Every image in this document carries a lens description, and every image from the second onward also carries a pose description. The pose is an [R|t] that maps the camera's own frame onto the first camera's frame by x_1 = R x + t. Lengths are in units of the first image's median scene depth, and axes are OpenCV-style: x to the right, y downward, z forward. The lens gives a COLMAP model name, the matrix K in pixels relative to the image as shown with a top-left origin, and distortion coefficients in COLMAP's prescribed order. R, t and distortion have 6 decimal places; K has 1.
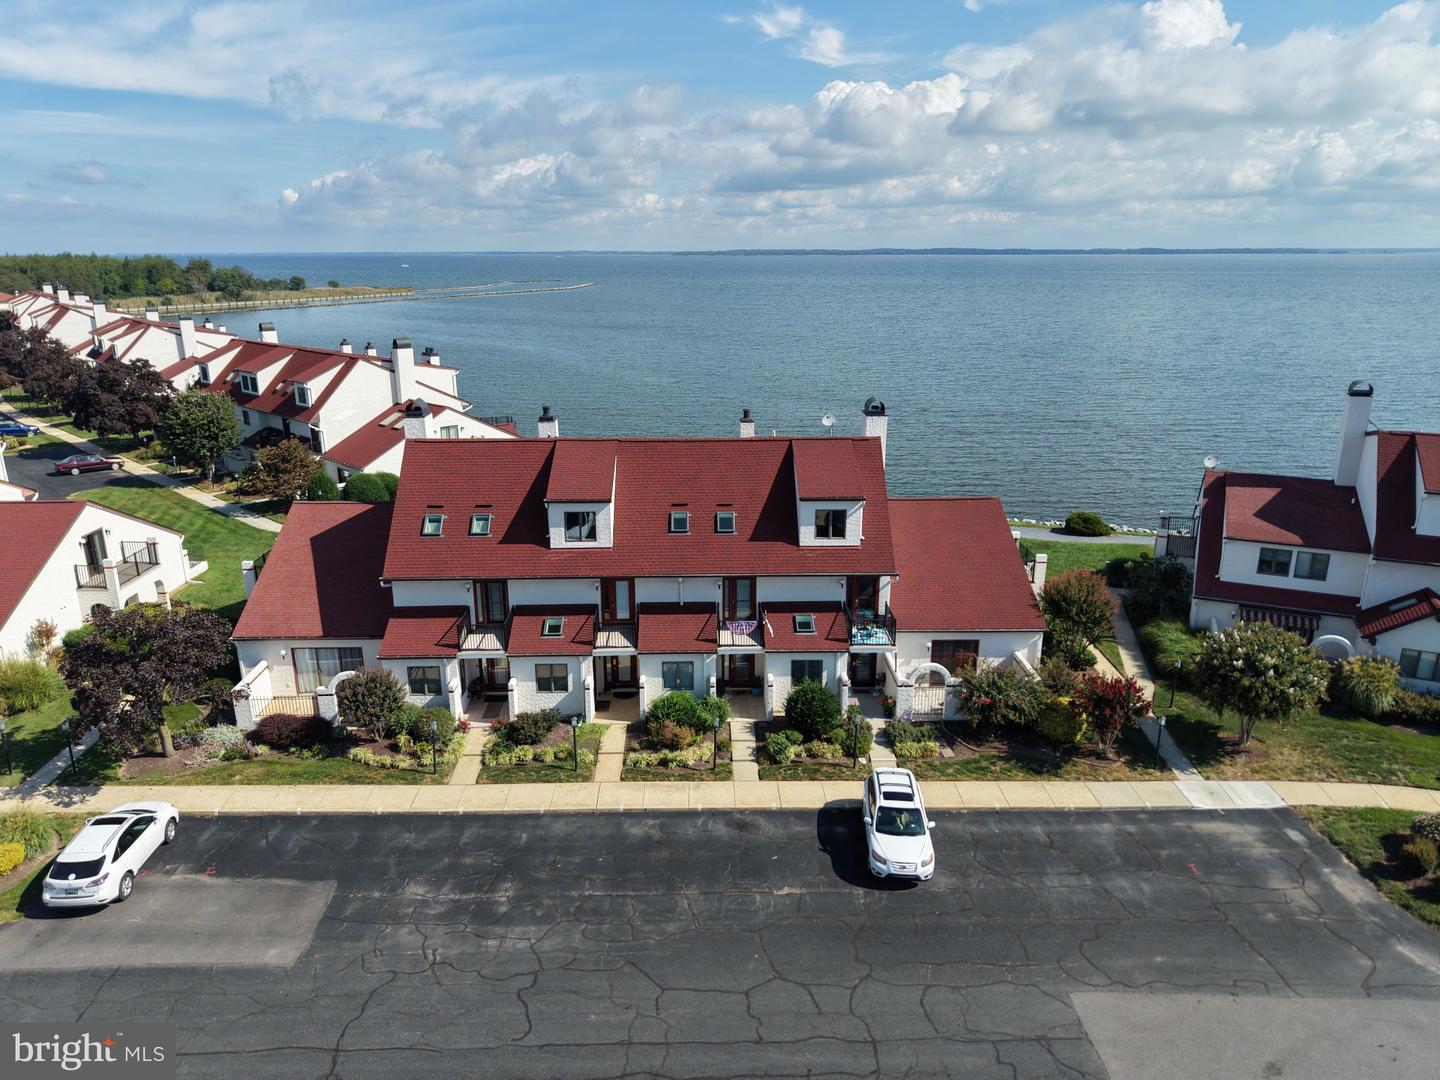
lens RADIAL K [[964.9, 0, 726.2], [0, 964.9, 540.7], [0, 0, 1]] dist [0.055698, -0.075801]
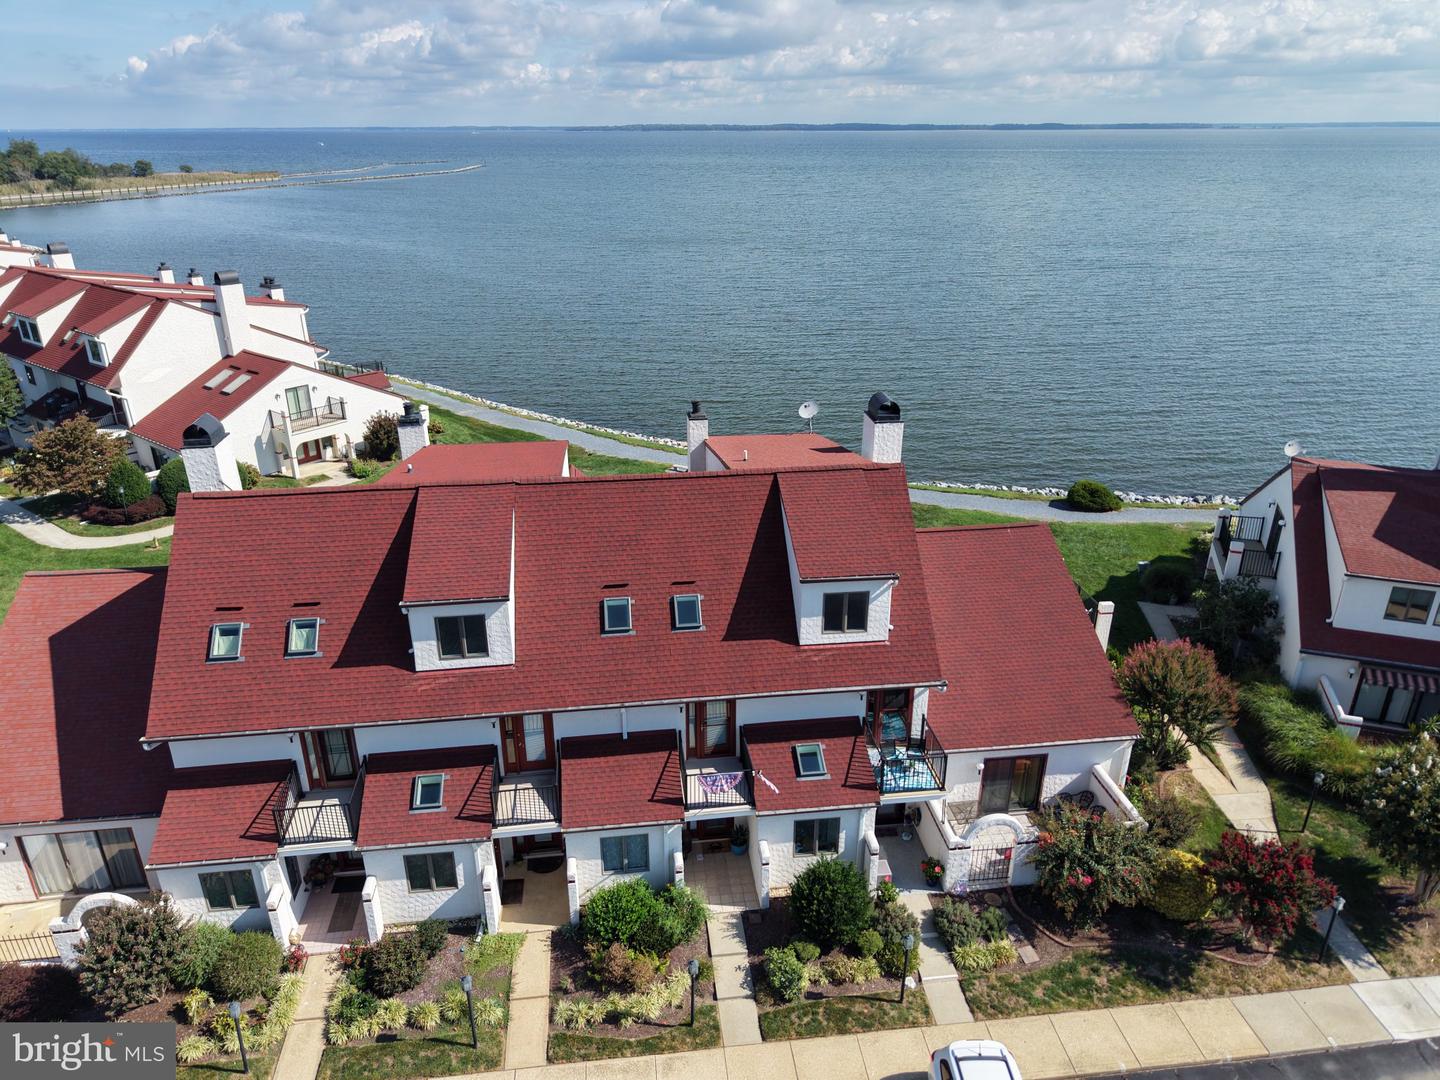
lens RADIAL K [[962.9, 0, 726.3], [0, 962.9, 541.3], [0, 0, 1]] dist [0.011464, -0.008233]
pose [[0.994981, -0.040027, 0.091705, -0.032204], [0.029131, 0.992679, 0.117215, -0.145739], [-0.095725, -0.113955, 0.988863, 0.353747]]
